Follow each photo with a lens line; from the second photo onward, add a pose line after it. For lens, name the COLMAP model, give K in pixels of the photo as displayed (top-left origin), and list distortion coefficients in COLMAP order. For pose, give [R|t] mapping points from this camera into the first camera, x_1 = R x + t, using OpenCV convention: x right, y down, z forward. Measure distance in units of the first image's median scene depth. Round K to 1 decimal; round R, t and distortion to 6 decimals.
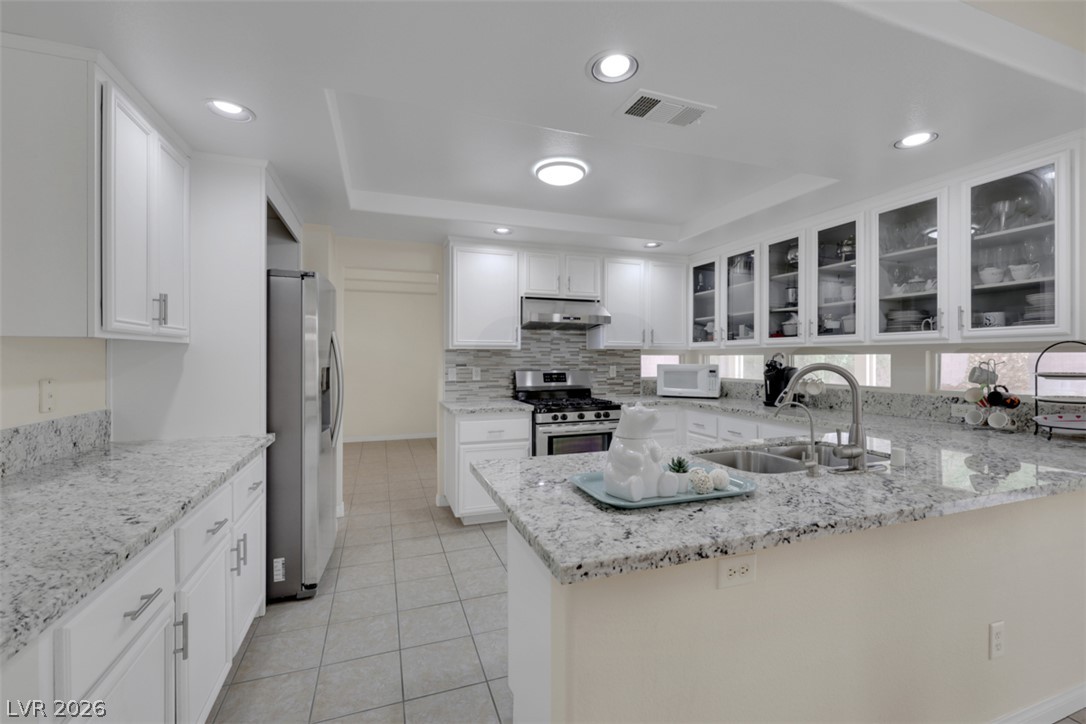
lens RADIAL K [[468.0, 0, 541.7], [0, 468.0, 352.2], [0, 0, 1]] dist [0.001213, 0.000403]
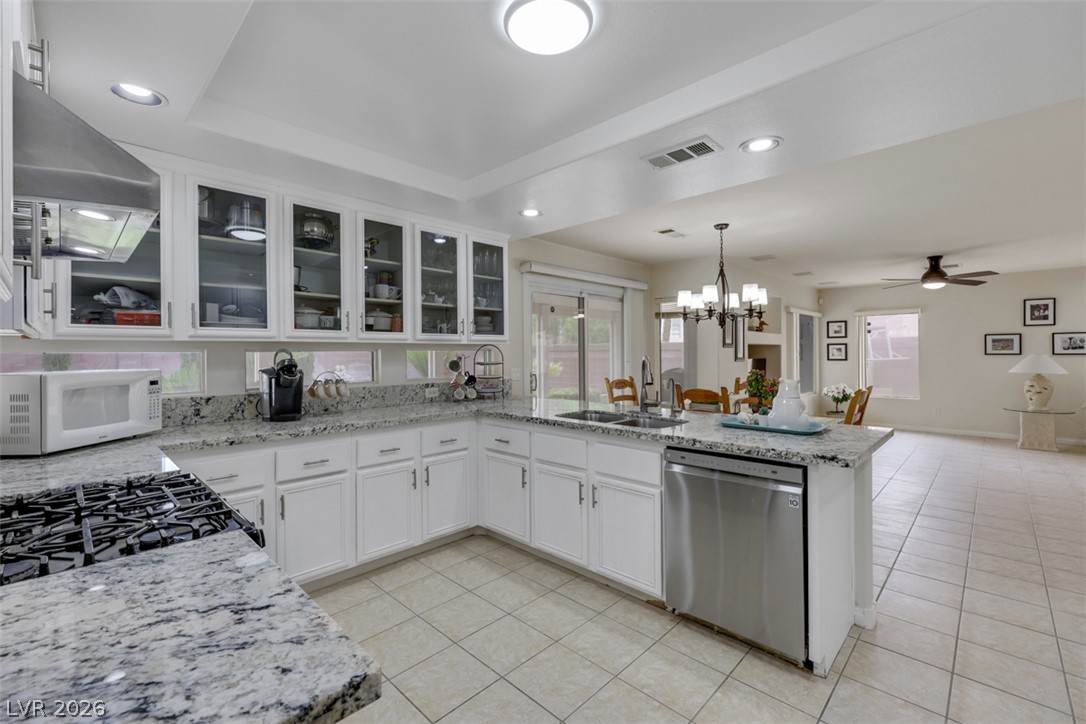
lens RADIAL K [[468.0, 0, 541.7], [0, 468.0, 352.2], [0, 0, 1]] dist [0.001213, 0.000403]
pose [[-0.446863, 0.005686, 0.894584, -0.312176], [-0.000206, 0.999979, -0.006458, 0.009621], [-0.894602, -0.003070, -0.446853, 0.855527]]
